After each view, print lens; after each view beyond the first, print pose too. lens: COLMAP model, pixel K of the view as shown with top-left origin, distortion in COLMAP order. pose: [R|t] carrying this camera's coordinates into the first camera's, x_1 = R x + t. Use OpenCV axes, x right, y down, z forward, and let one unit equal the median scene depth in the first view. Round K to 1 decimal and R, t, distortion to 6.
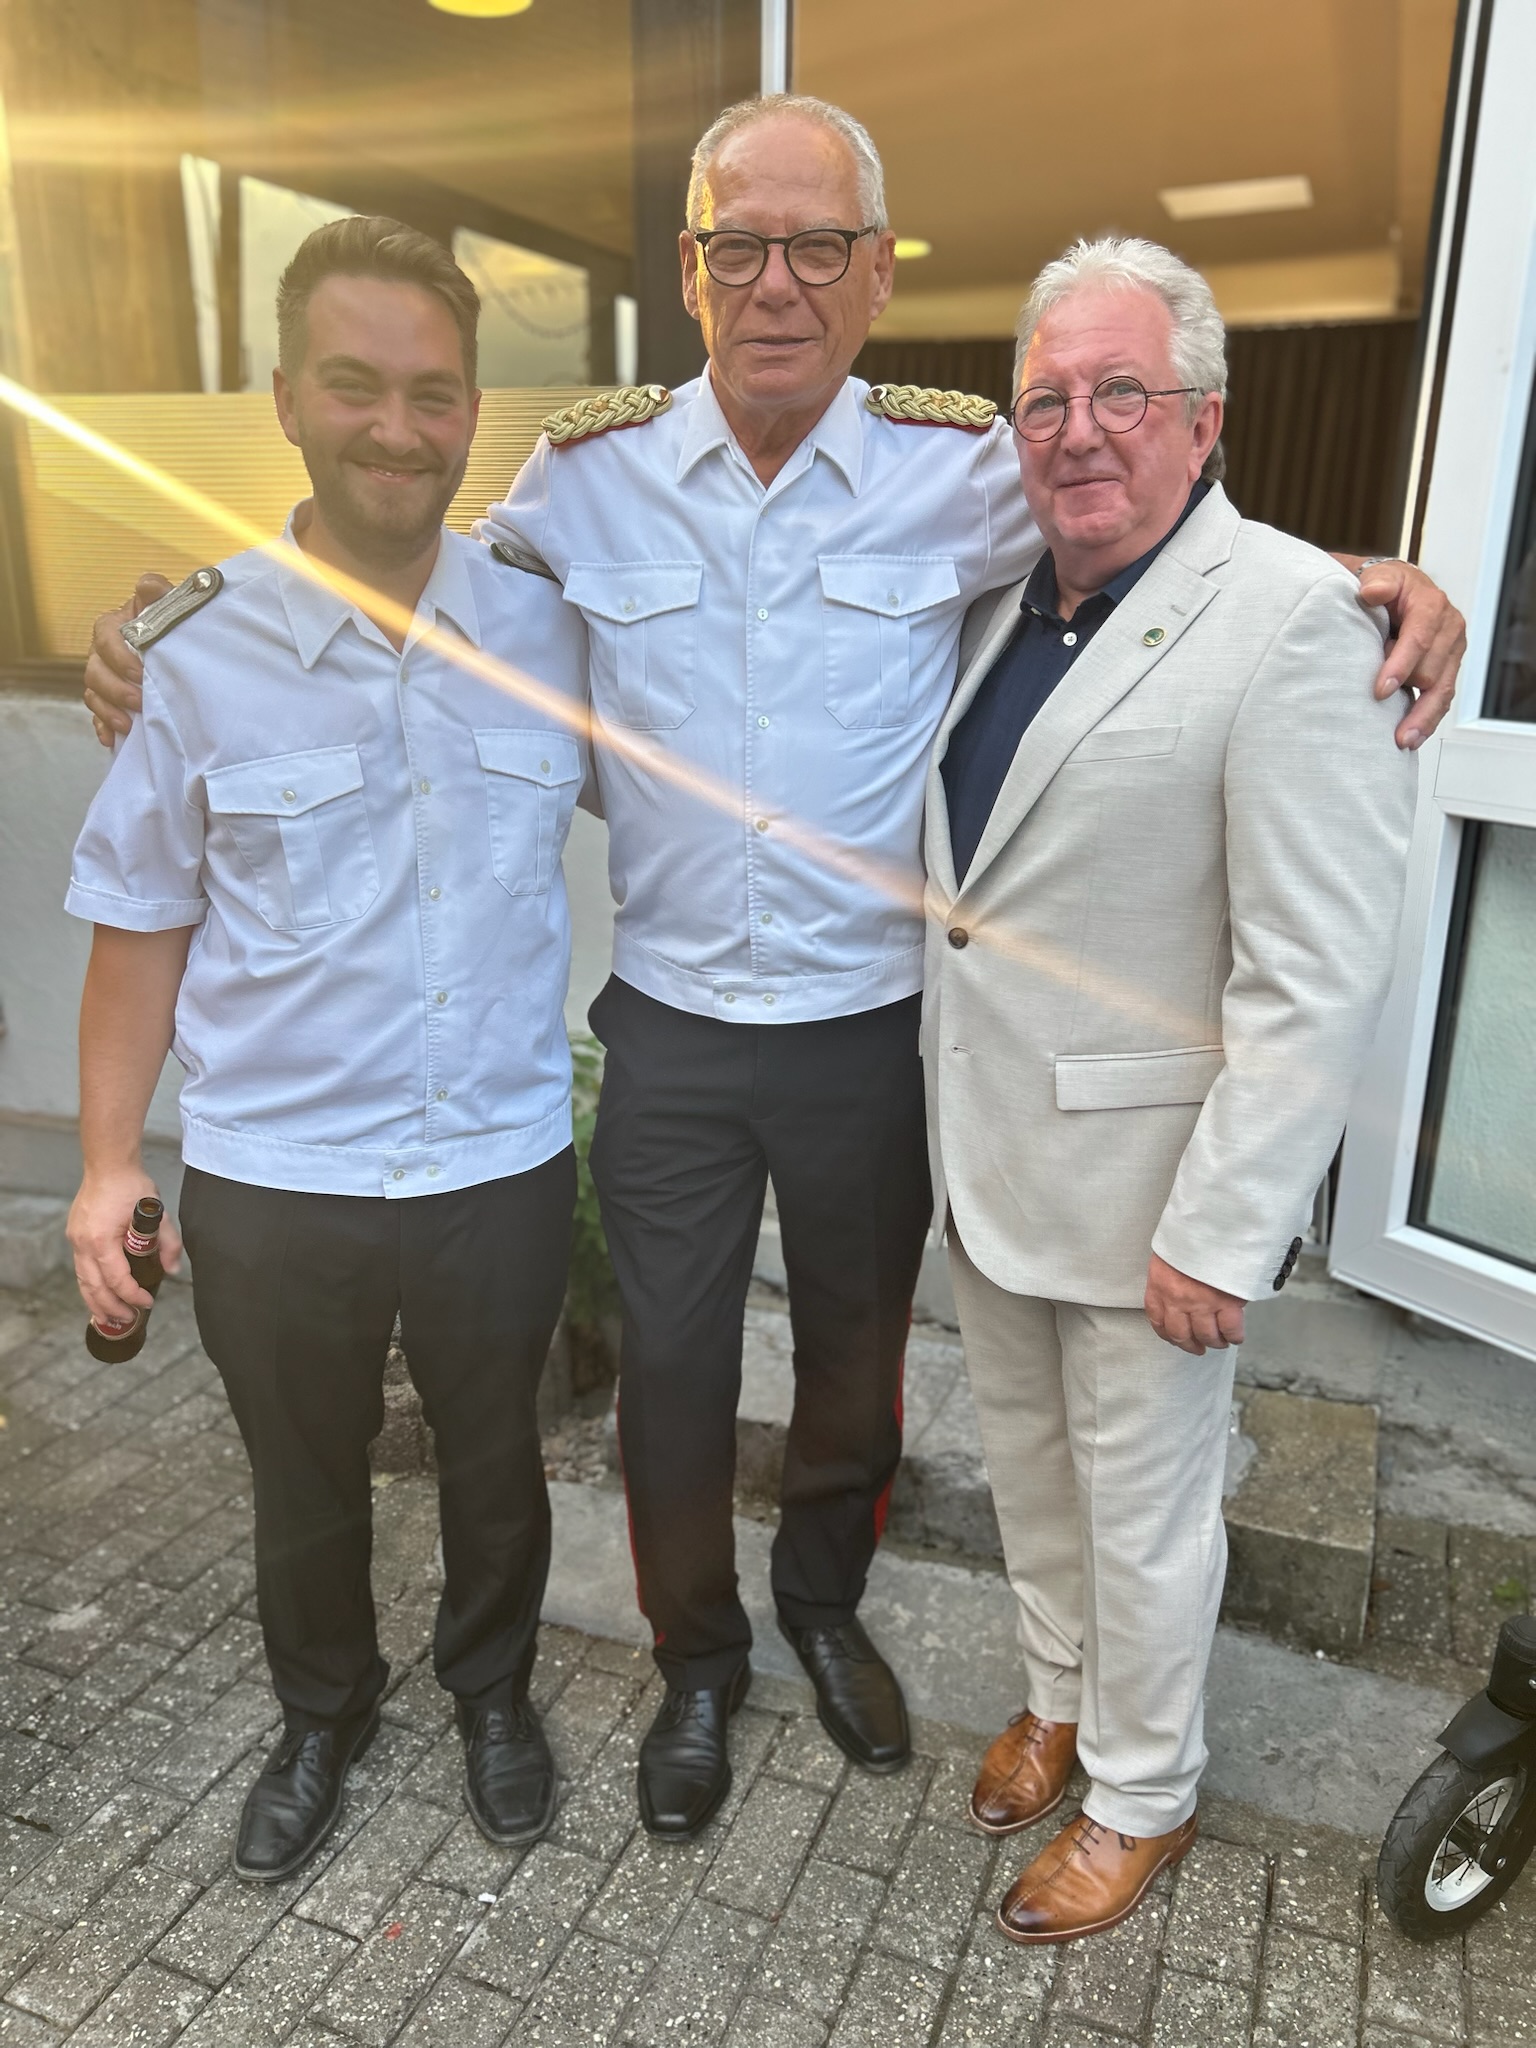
lens RADIAL K [[1544.4, 0, 745.8], [0, 1544.4, 1043.8], [0, 0, 1]] dist [0.066963, -0.091125]
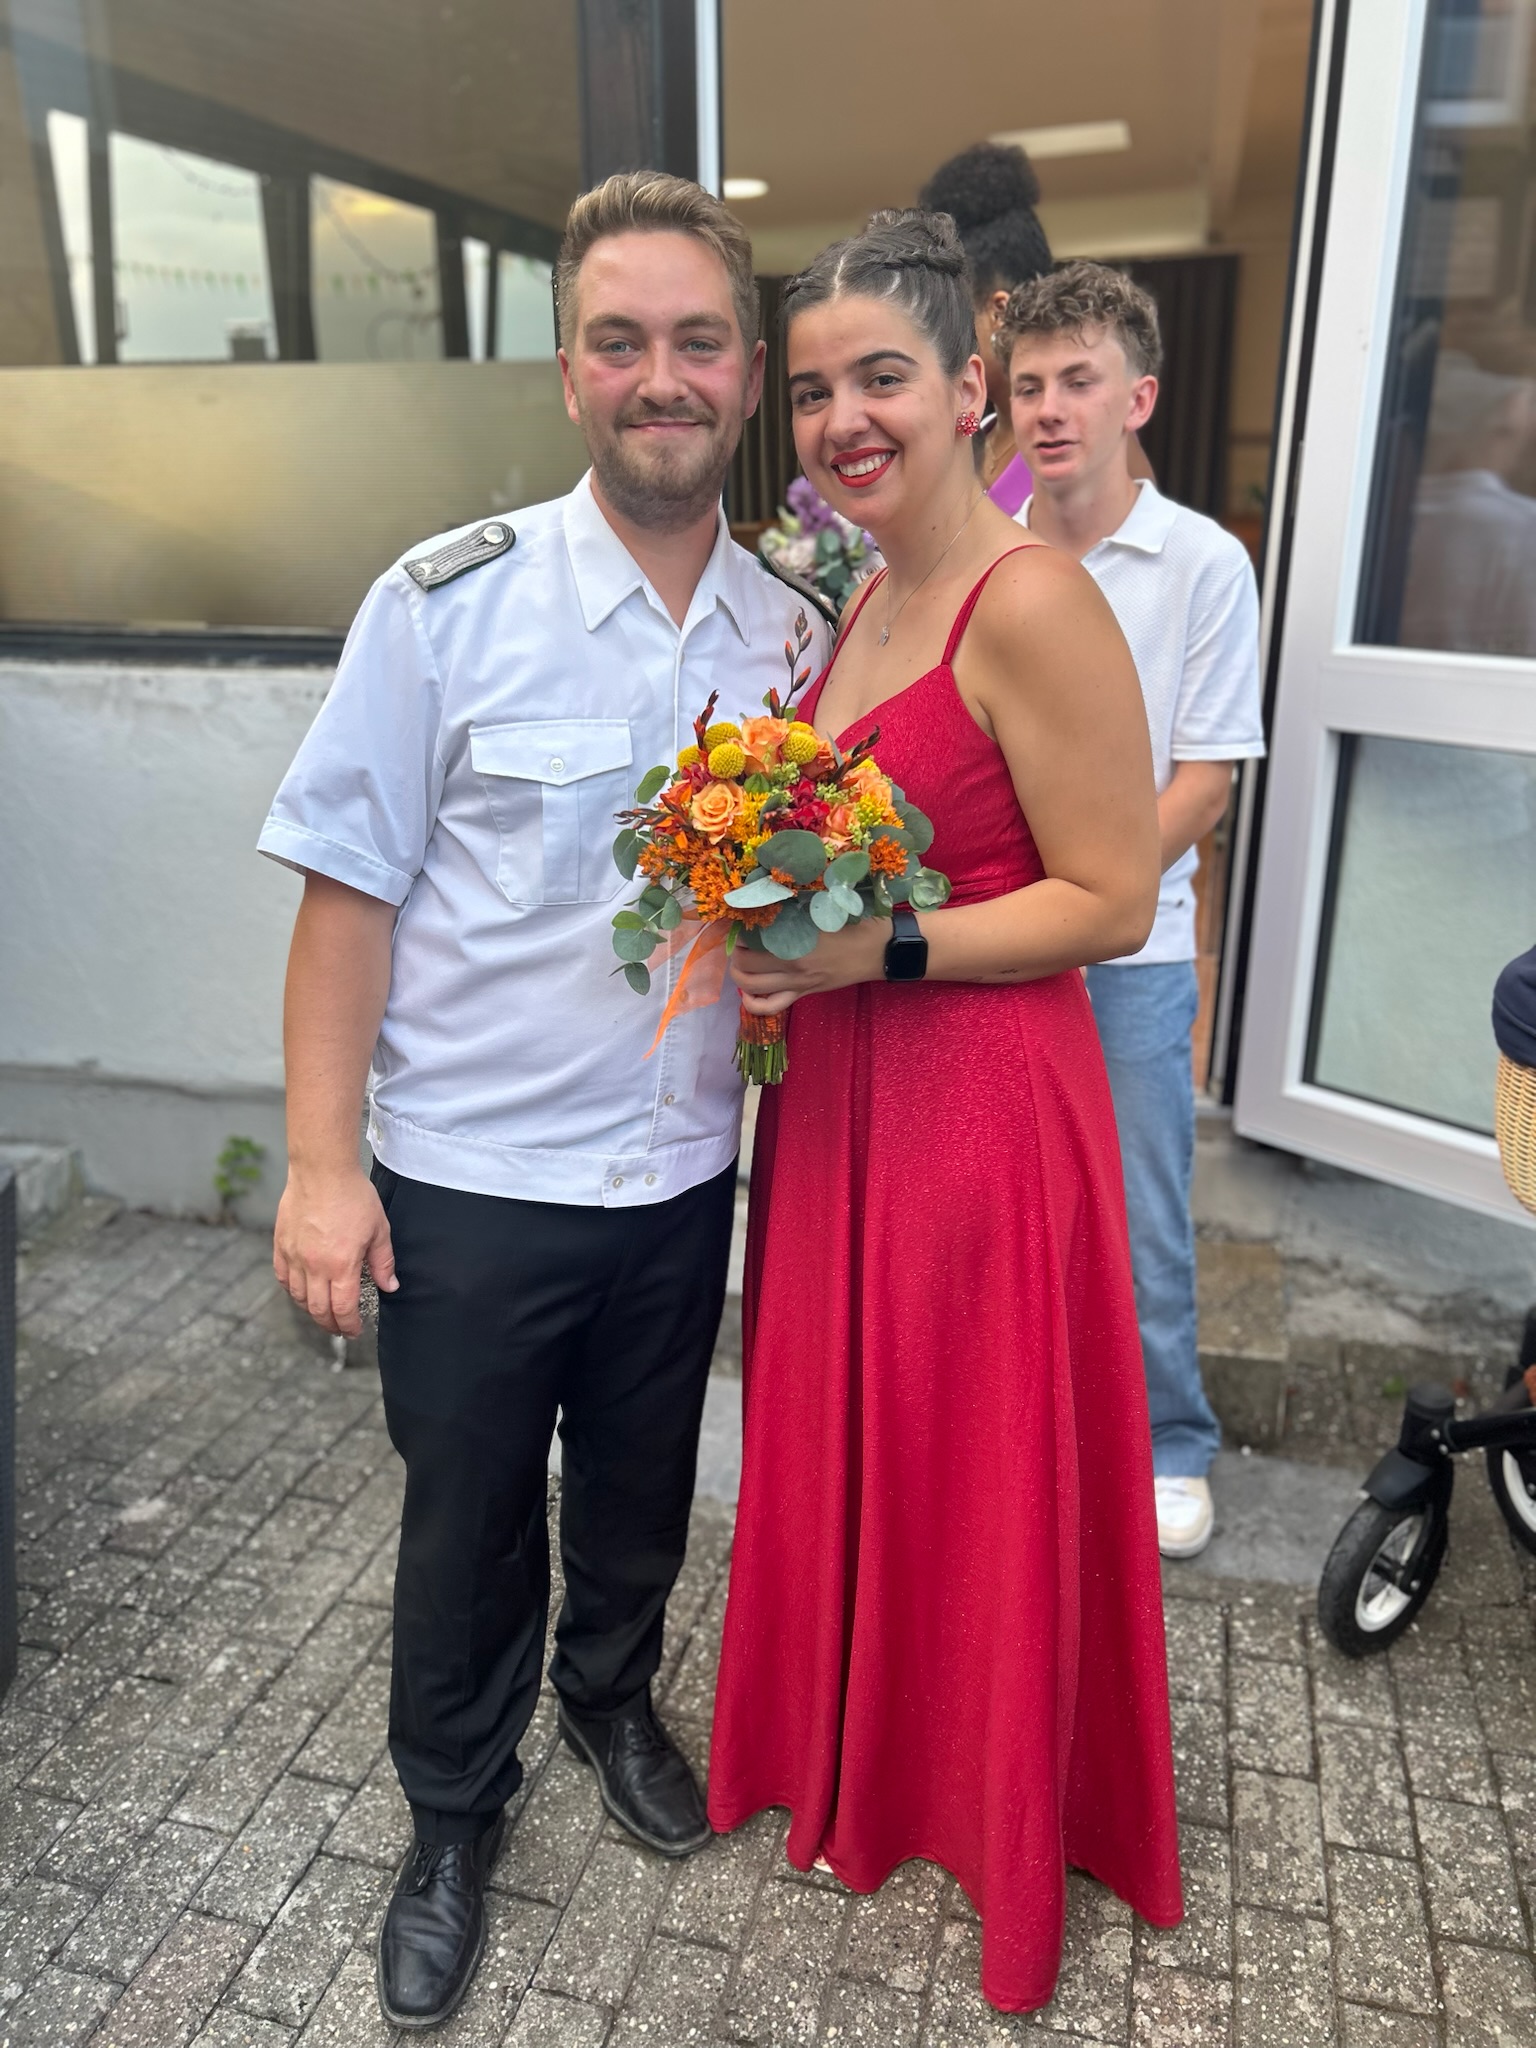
lens RADIAL K [[1537.0, 0, 755.4], [0, 1537.0, 1019.8], [0, 0, 1]] dist [0.035424, -0.044626]
pose [[0.993910, -0.052381, 0.096944, -0.102333], [0.049560, 0.998281, 0.031285, 0.014168], [-0.098416, -0.026290, 0.994798, -0.119684]]
